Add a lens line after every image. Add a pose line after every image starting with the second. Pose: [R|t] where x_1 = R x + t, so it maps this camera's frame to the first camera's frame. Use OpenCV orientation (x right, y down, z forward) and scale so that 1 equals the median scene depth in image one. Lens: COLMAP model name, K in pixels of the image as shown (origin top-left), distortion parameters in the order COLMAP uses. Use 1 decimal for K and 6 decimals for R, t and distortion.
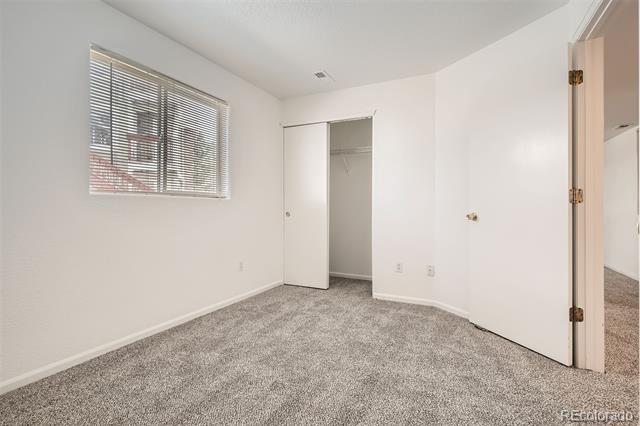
lens RADIAL K [[307.2, 0, 323.2], [0, 307.2, 208.3], [0, 0, 1]] dist [0.000191, 0.000090]
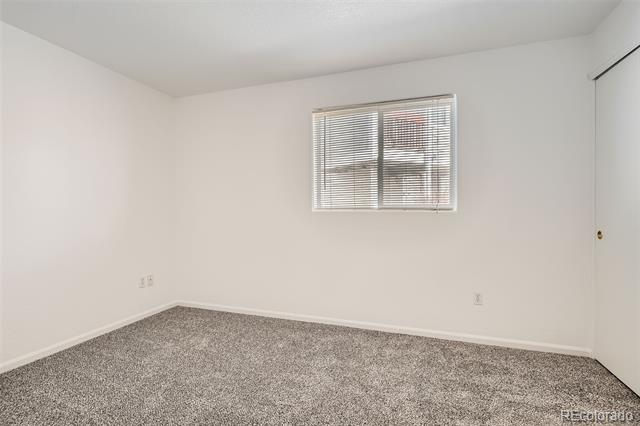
lens RADIAL K [[307.2, 0, 322.1], [0, 307.2, 215.8], [0, 0, 1]] dist [0.000191, 0.000090]
pose [[0.116207, 0.005255, -0.993211, 0.489819], [0.000516, 0.999986, 0.005352, -0.023223], [0.993225, -0.001134, 0.116202, 0.588314]]
